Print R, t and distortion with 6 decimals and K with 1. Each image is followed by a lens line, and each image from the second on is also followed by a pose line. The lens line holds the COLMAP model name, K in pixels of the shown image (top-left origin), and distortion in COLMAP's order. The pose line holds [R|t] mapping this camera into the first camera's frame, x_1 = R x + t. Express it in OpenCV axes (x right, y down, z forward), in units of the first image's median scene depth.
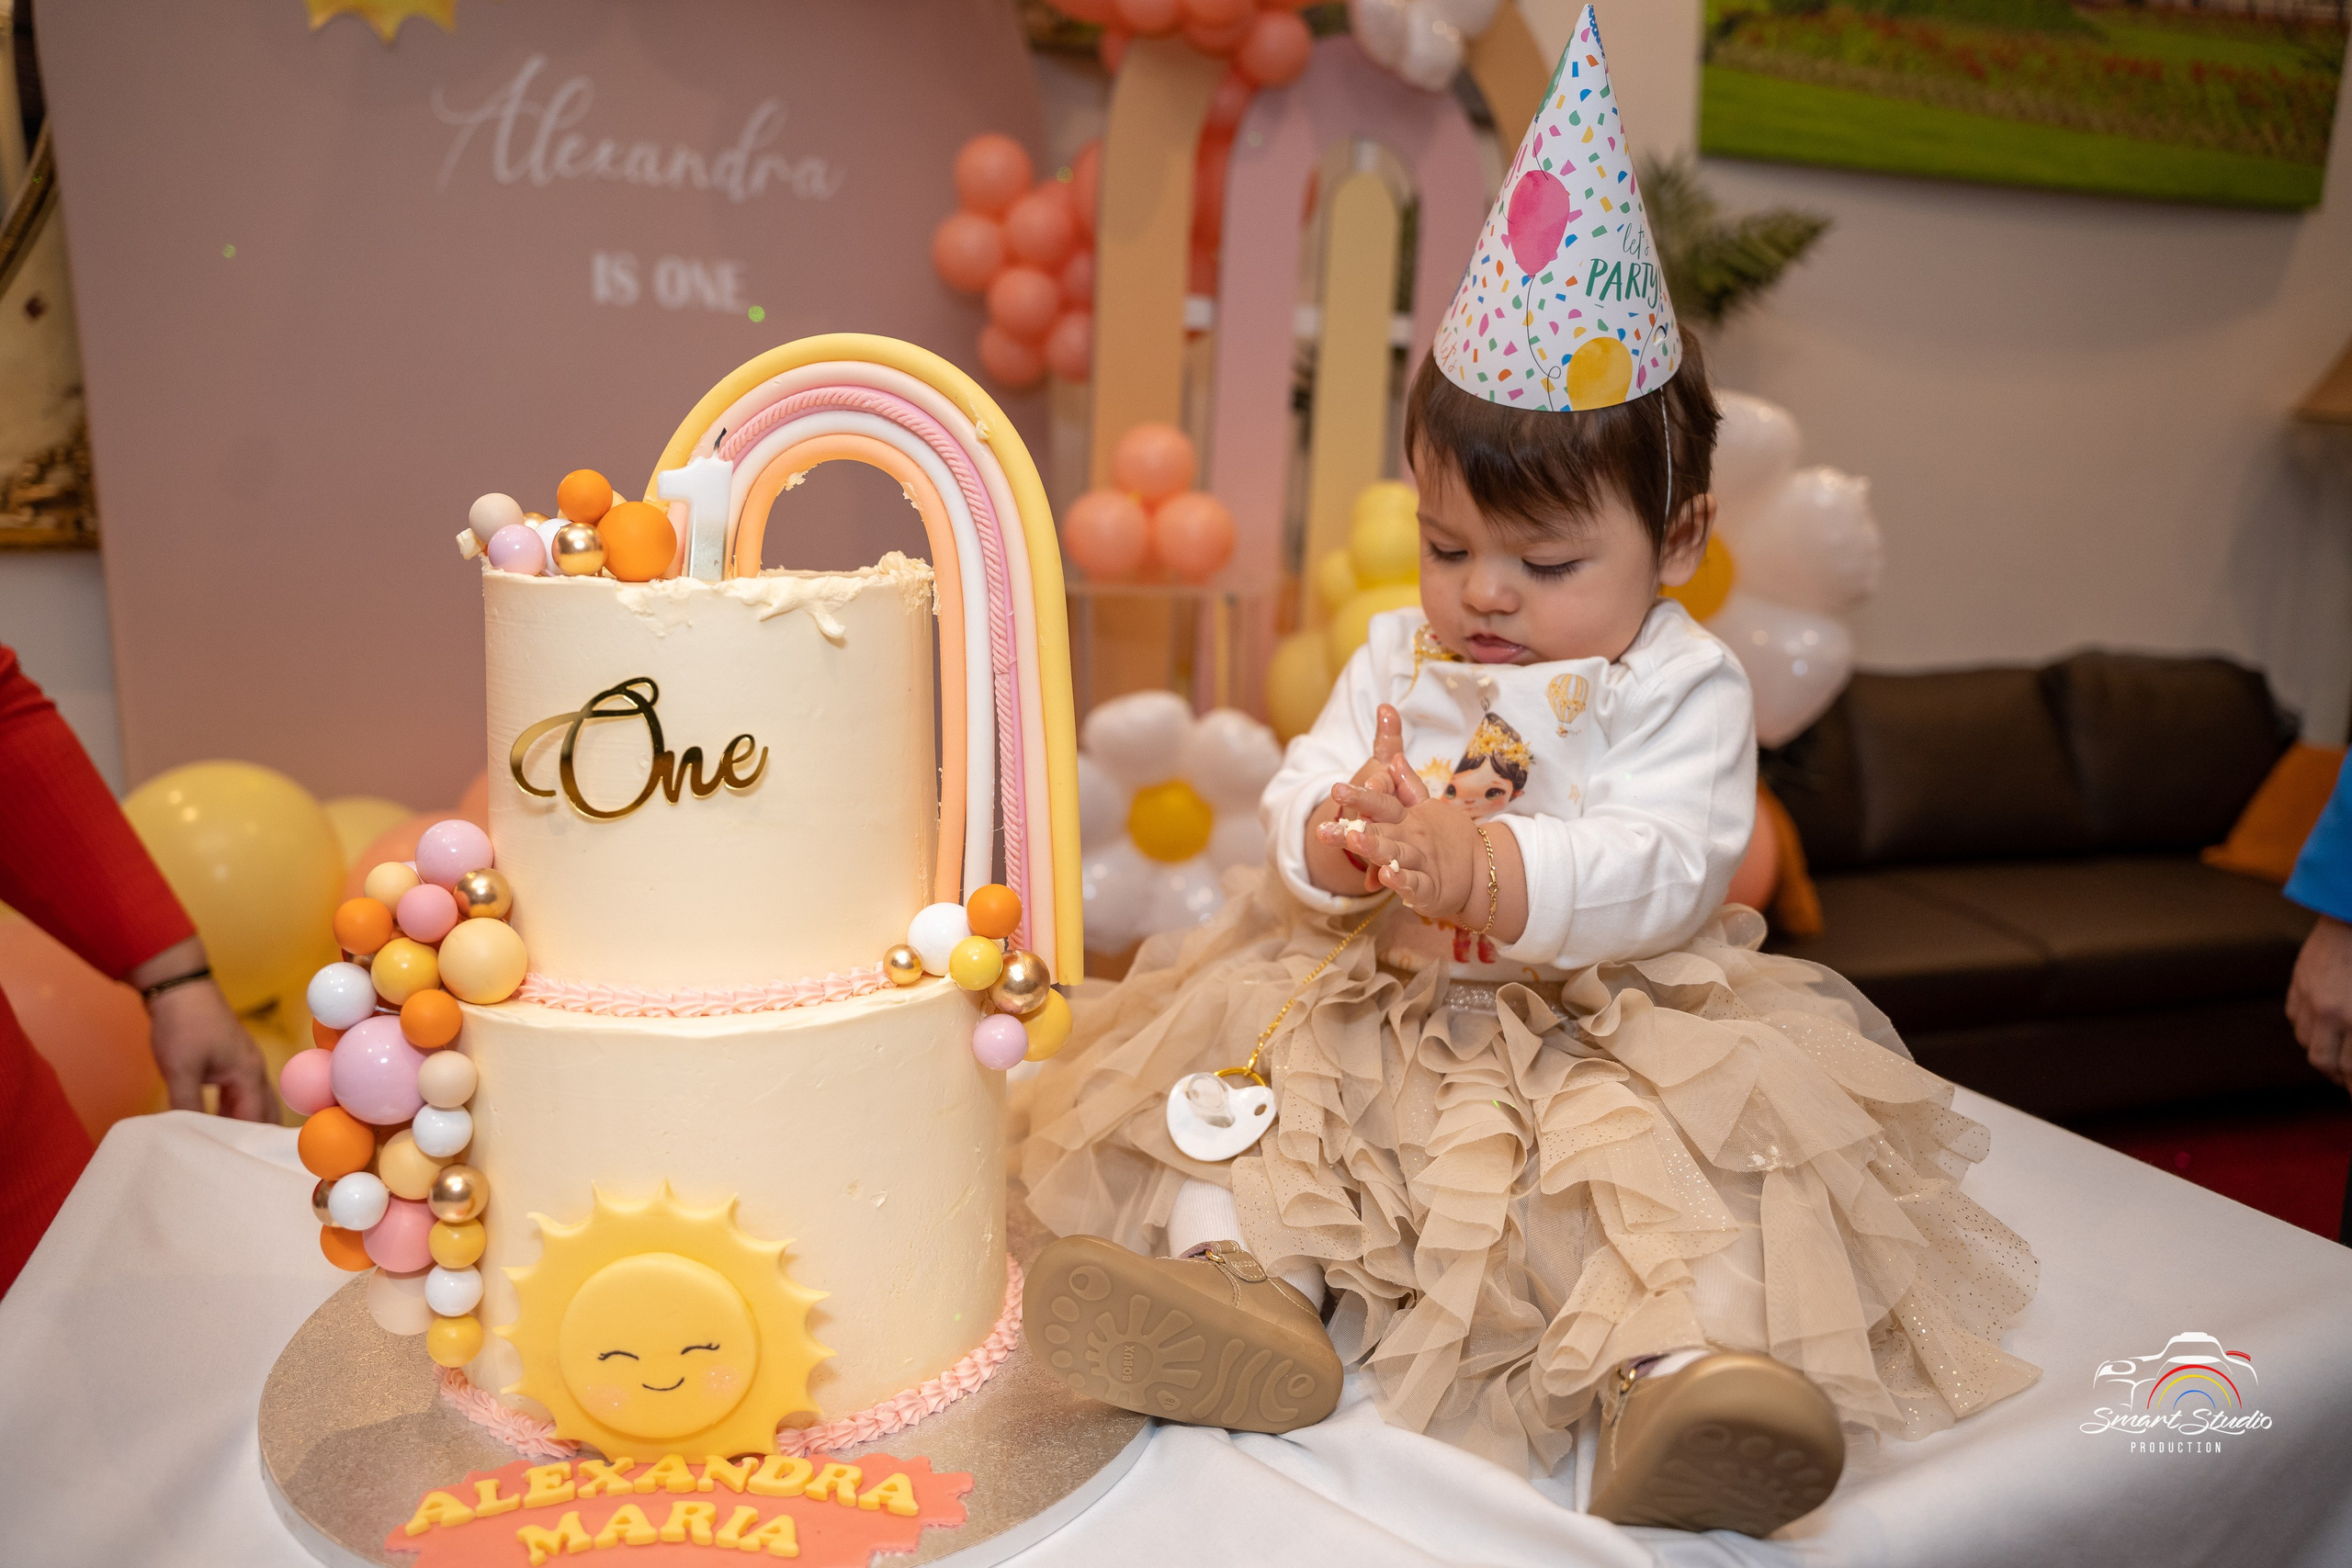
lens RADIAL K [[1558.6, 0, 1143.0], [0, 1558.6, 797.3], [0, 0, 1]] dist [-0.106197, 0.042279]
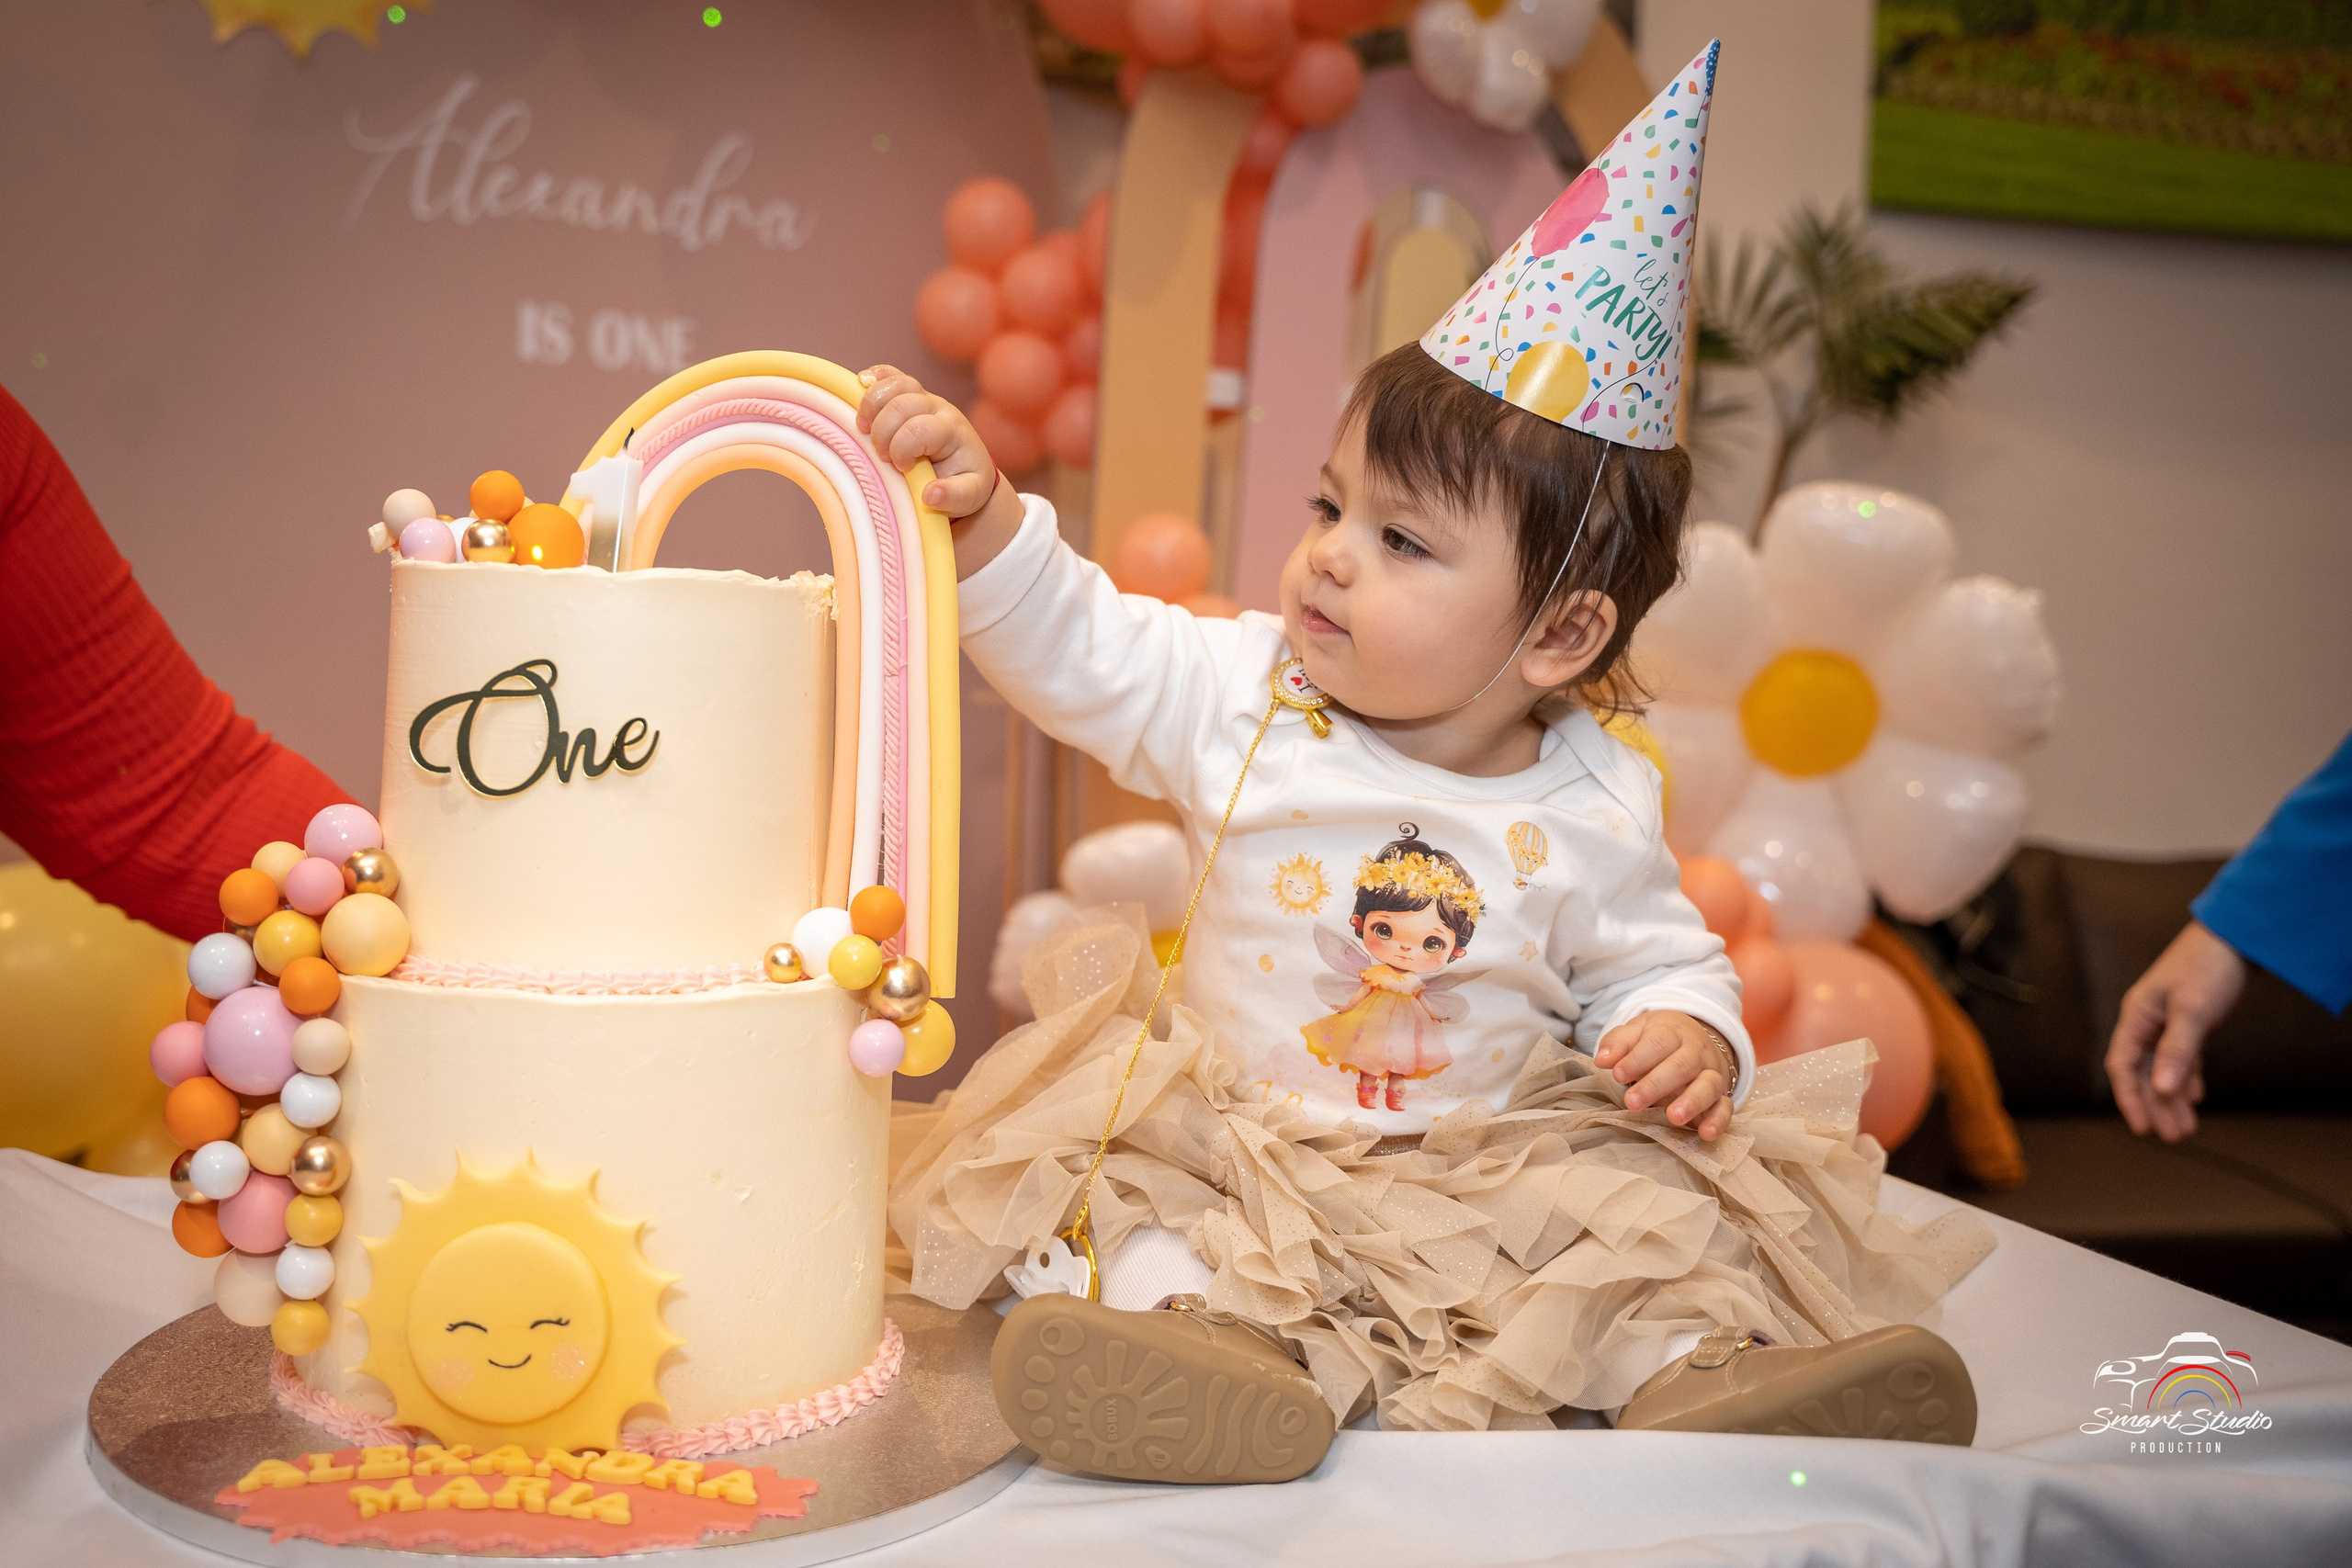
lens RADIAL K [[2093.7, 0, 1086.6], [0, 2093.7, 823.2], [0, 0, 1]] dist [-0.032581, 0.023106]
pose [[0.997392, 0.029308, -0.065952, 0.119126], [-0.036813, 0.992611, -0.115624, 0.158622], [0.062076, 0.117751, 0.991101, -0.311836]]
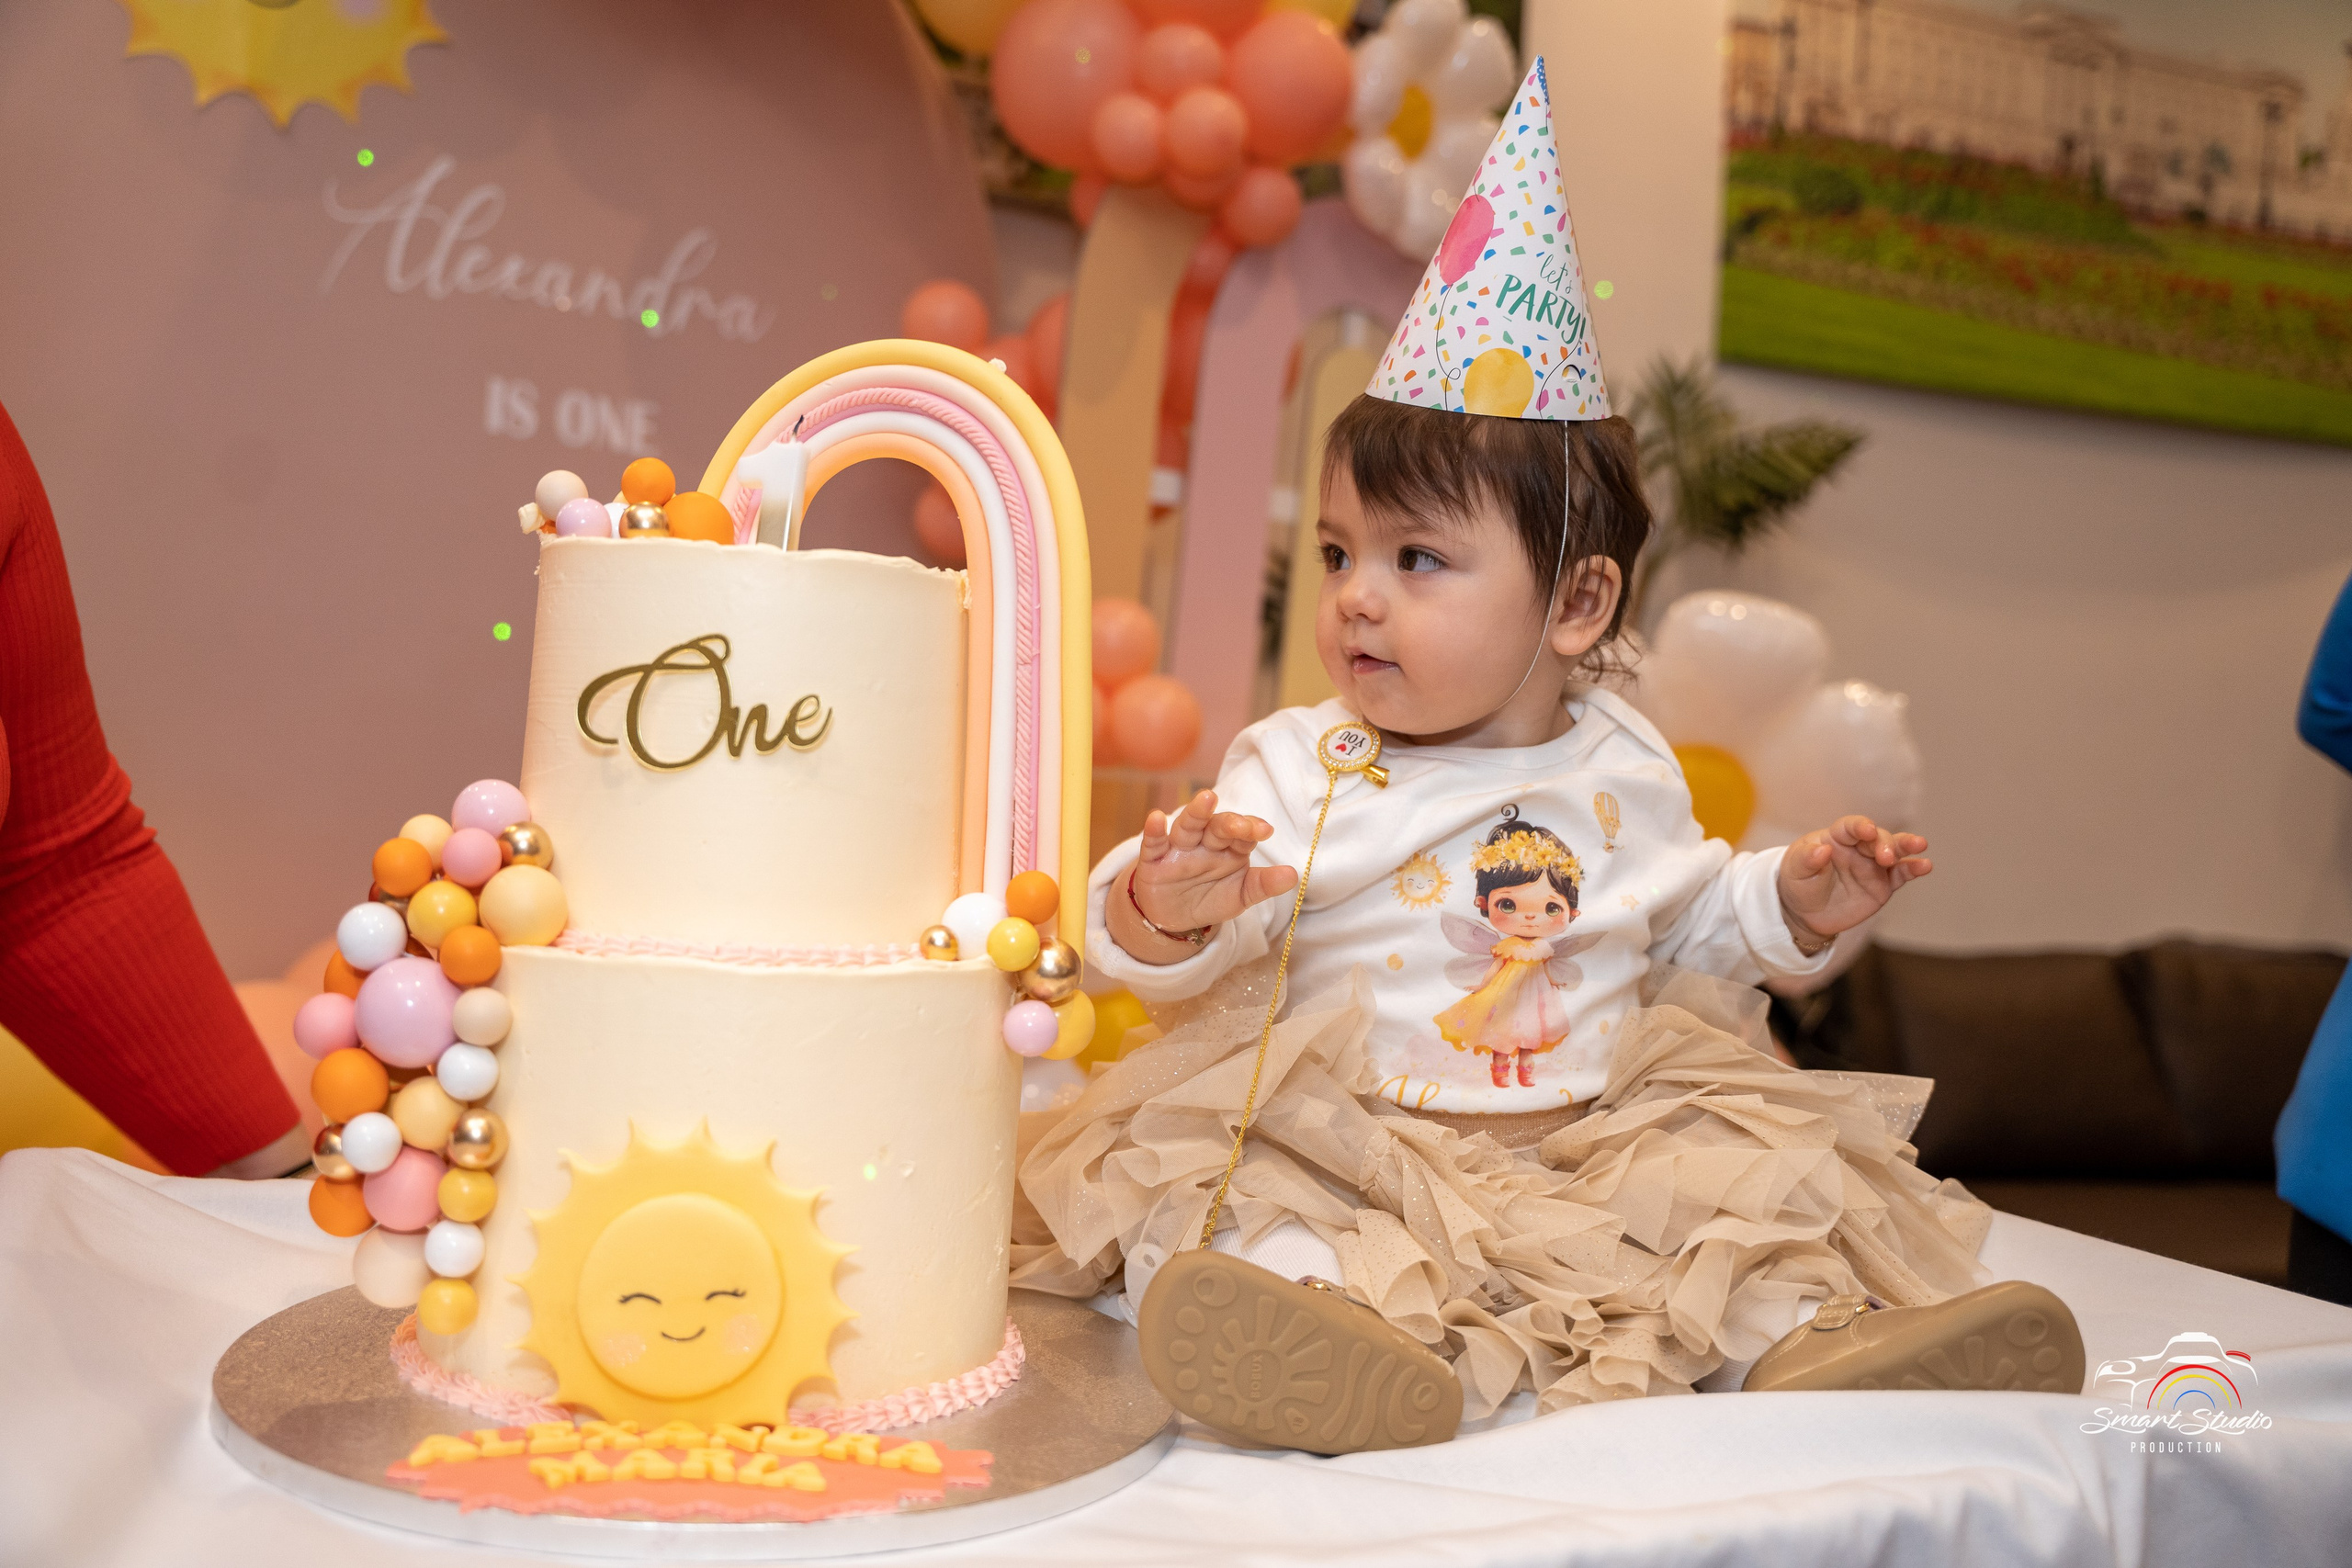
lens RADIAL K [[1965.1, 0, 1126.5], [0, 1965.1, 854.5], [0, 0, 1]] dist [-0.035722, -0.005443]
pose [[0.997684, 0.046143, 0.049973, -0.094789], [-0.037267, 0.985438, -0.165898, 0.244682], [-0.056900, 0.163652, 0.984876, -0.259796]]
